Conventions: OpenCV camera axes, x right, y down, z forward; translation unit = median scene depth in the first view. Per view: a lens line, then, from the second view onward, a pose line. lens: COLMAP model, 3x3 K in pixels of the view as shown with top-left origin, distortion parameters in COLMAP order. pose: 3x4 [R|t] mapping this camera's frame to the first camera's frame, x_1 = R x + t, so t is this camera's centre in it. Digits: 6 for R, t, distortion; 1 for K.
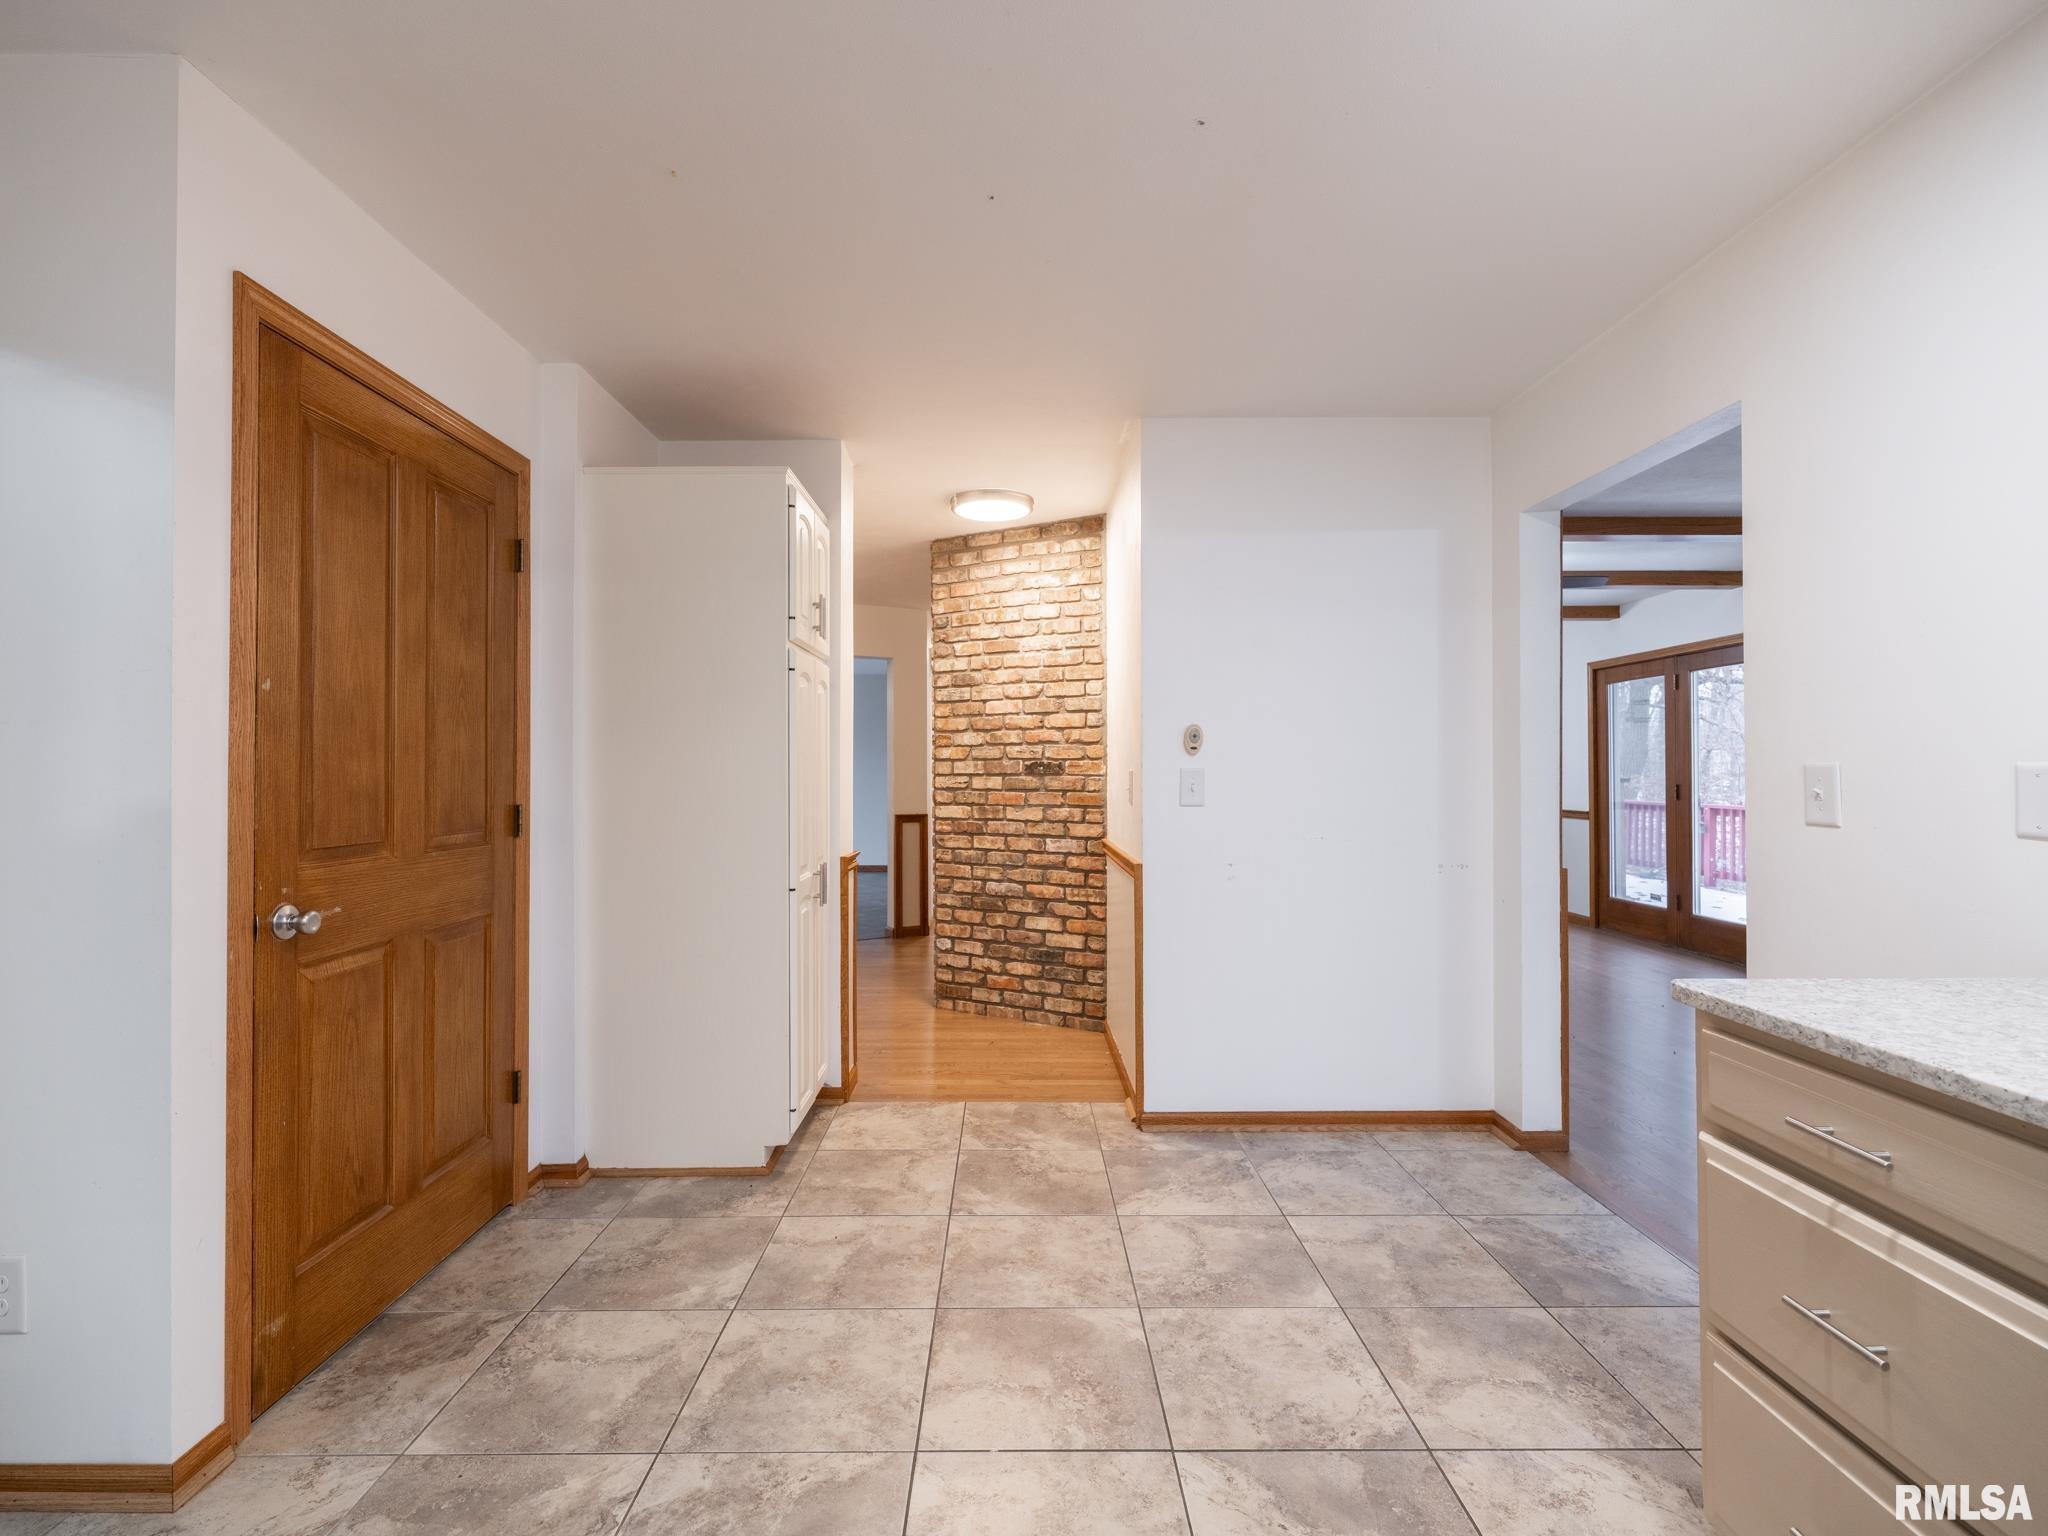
lens RADIAL K [[956.0, 0, 1015.7], [0, 956.0, 765.6], [0, 0, 1]] dist [-0.002732, 0.000346]
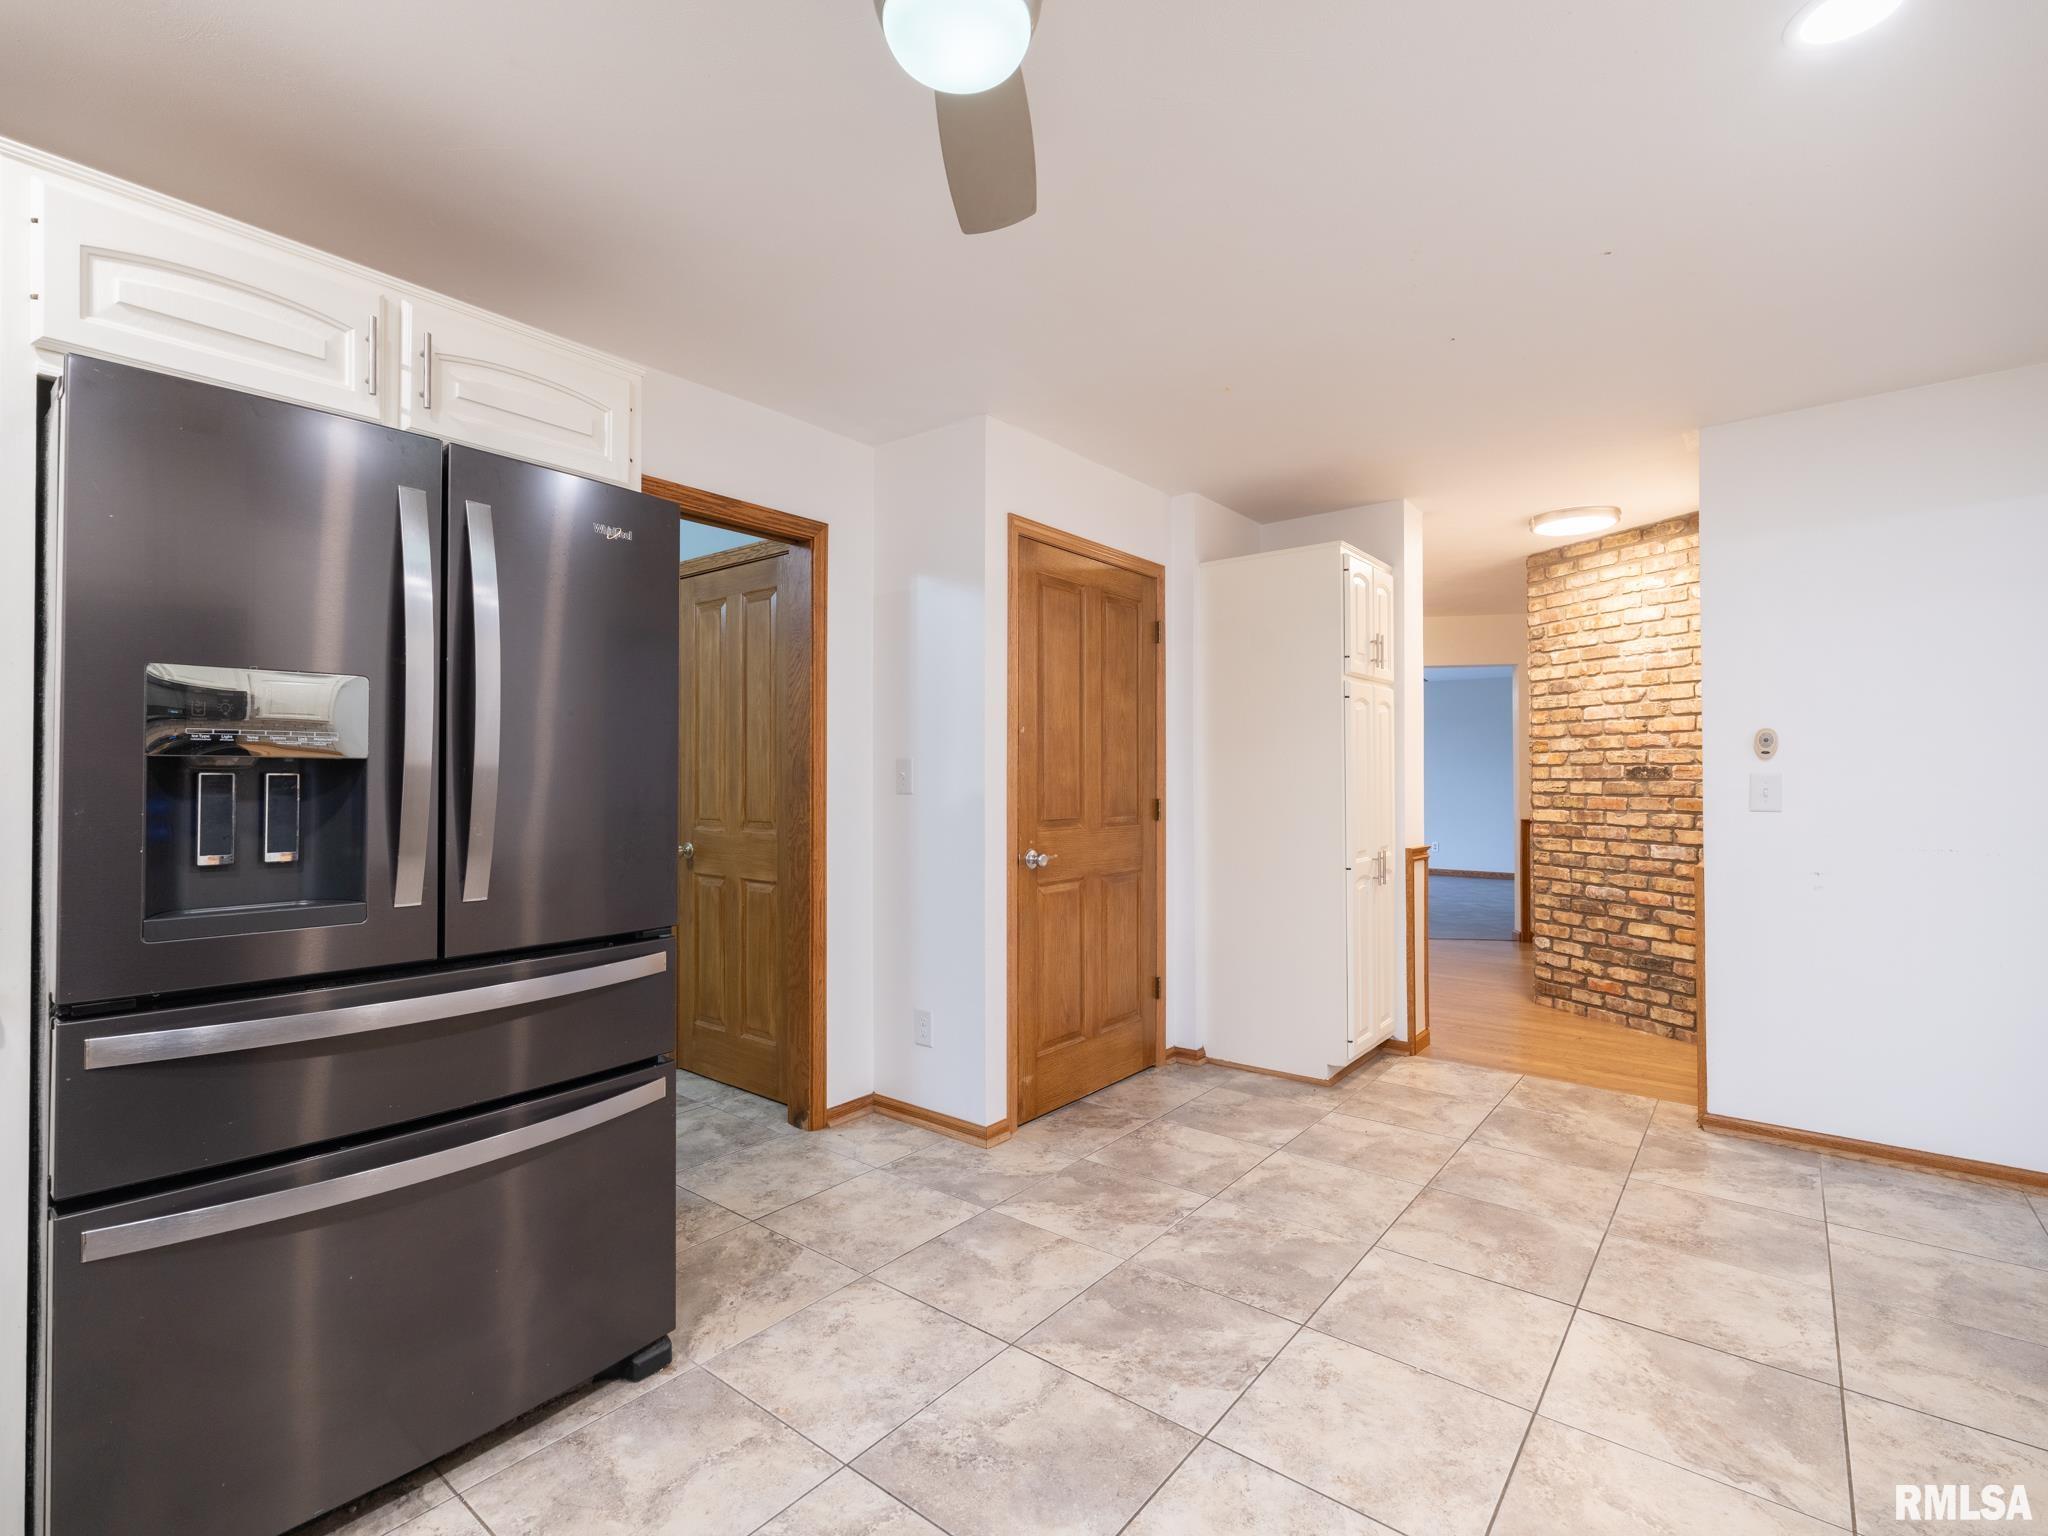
lens RADIAL K [[956.0, 0, 1015.7], [0, 956.0, 765.6], [0, 0, 1]] dist [-0.002732, 0.000346]
pose [[0.773818, -0.008207, -0.633355, 0.203874], [0.004611, 0.999963, -0.007325, -0.001004], [0.633391, 0.002748, 0.773827, -0.238901]]
